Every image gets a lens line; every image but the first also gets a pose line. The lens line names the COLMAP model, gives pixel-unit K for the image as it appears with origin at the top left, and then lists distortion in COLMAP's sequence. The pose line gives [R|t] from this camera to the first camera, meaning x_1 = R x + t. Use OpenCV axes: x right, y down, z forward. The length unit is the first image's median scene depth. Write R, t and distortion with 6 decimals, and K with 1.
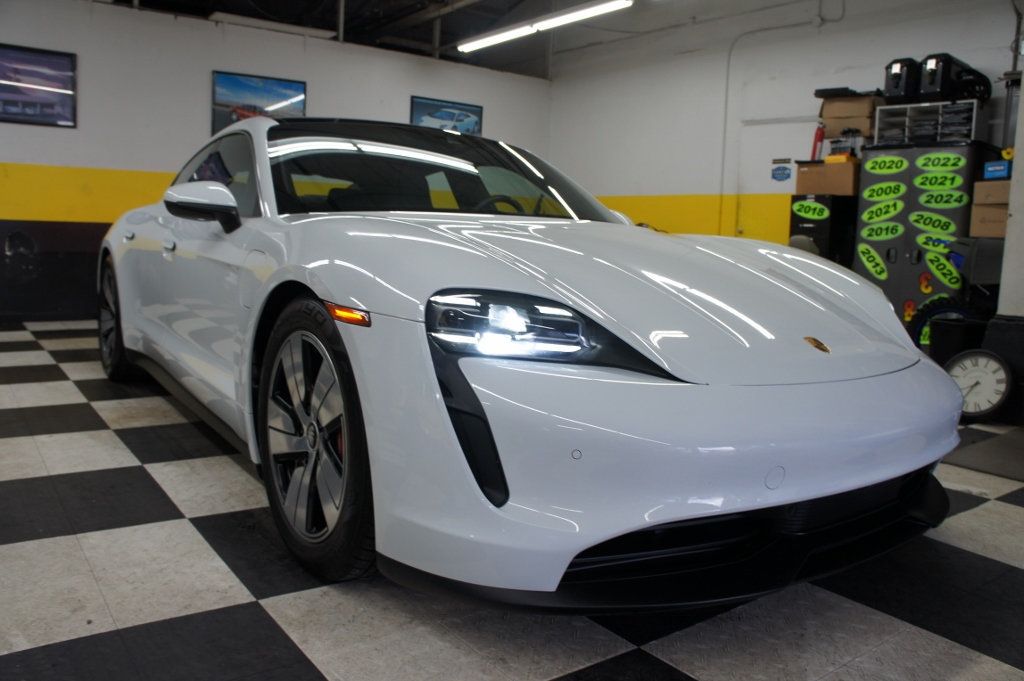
lens RADIAL K [[800.7, 0, 505.7], [0, 800.7, 342.3], [0, 0, 1]] dist [-0.186580, 0.136066]
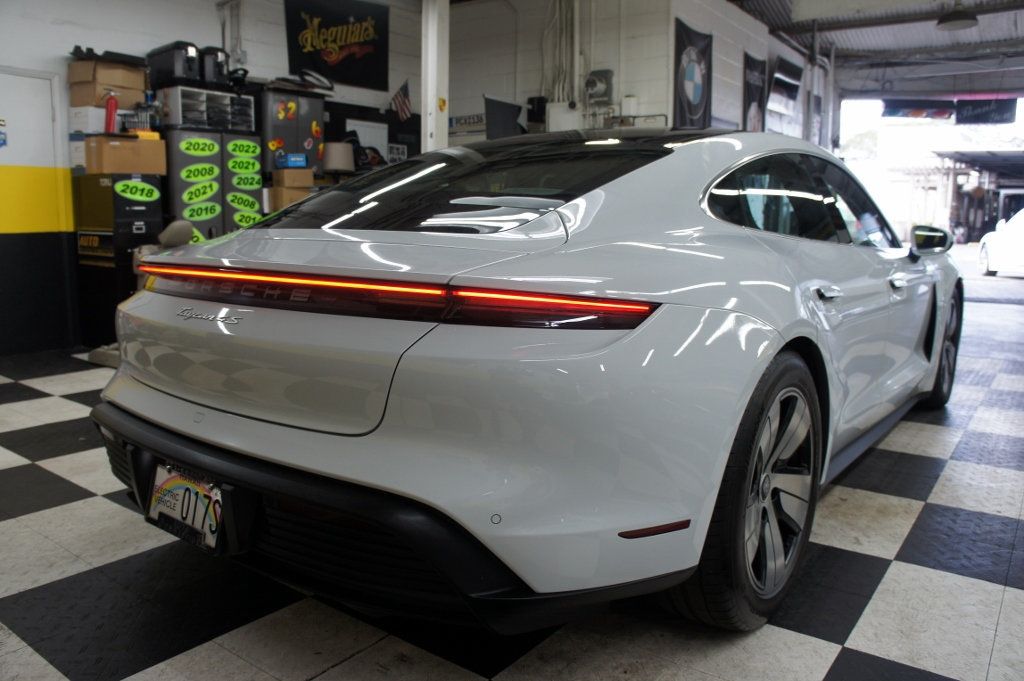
lens RADIAL K [[800.7, 0, 505.7], [0, 800.7, 342.3], [0, 0, 1]] dist [-0.186580, 0.136066]
pose [[-0.282936, -0.192926, 0.939535, -0.644913], [0.103507, 0.967699, 0.229880, -0.173975], [-0.953537, 0.162290, -0.253828, 0.915968]]
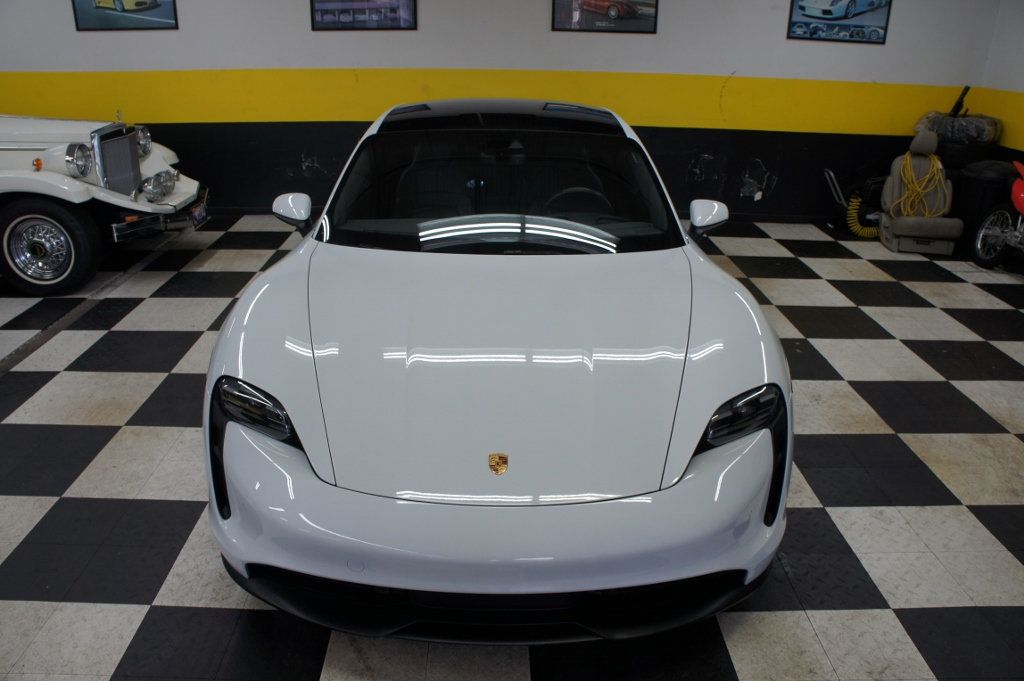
lens RADIAL K [[800.7, 0, 505.7], [0, 800.7, 342.3], [0, 0, 1]] dist [-0.186580, 0.136066]
pose [[0.816111, 0.194470, -0.544191, 0.205284], [-0.059956, 0.965089, 0.254967, -0.174075], [0.574776, -0.175454, 0.799280, 0.187362]]
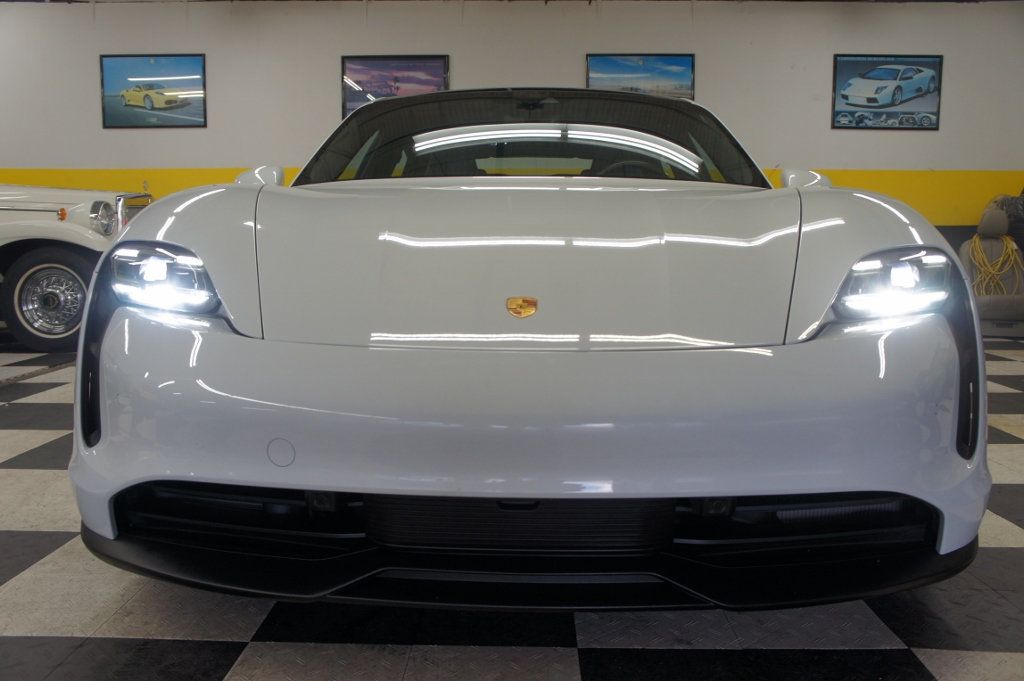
lens RADIAL K [[942.0, 0, 505.1], [0, 942.0, 340.1], [0, 0, 1]] dist [-0.131856, 0.211949]
pose [[0.792052, 0.029831, -0.609724, 0.289959], [-0.051573, 0.998504, -0.018143, 0.015872], [0.608271, 0.045816, 0.792406, 0.093281]]
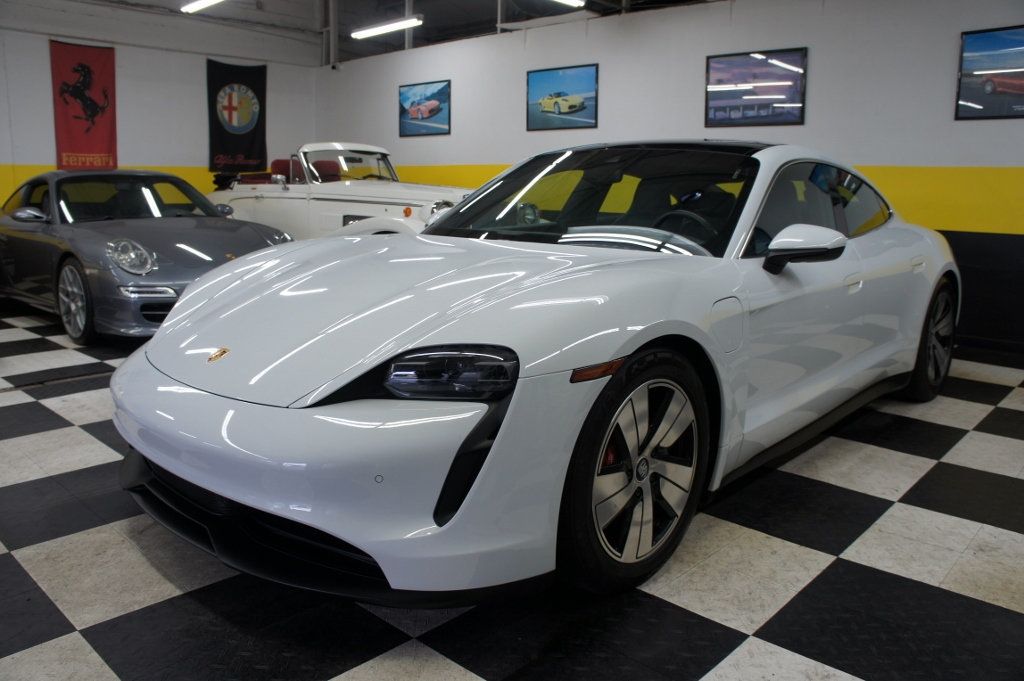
lens RADIAL K [[800.7, 0, 505.7], [0, 800.7, 342.3], [0, 0, 1]] dist [-0.186580, 0.136066]
pose [[0.187210, 0.150043, -0.970793, 0.407582], [-0.133064, 0.983030, 0.126274, -0.097012], [0.973266, 0.105538, 0.203999, 0.530619]]
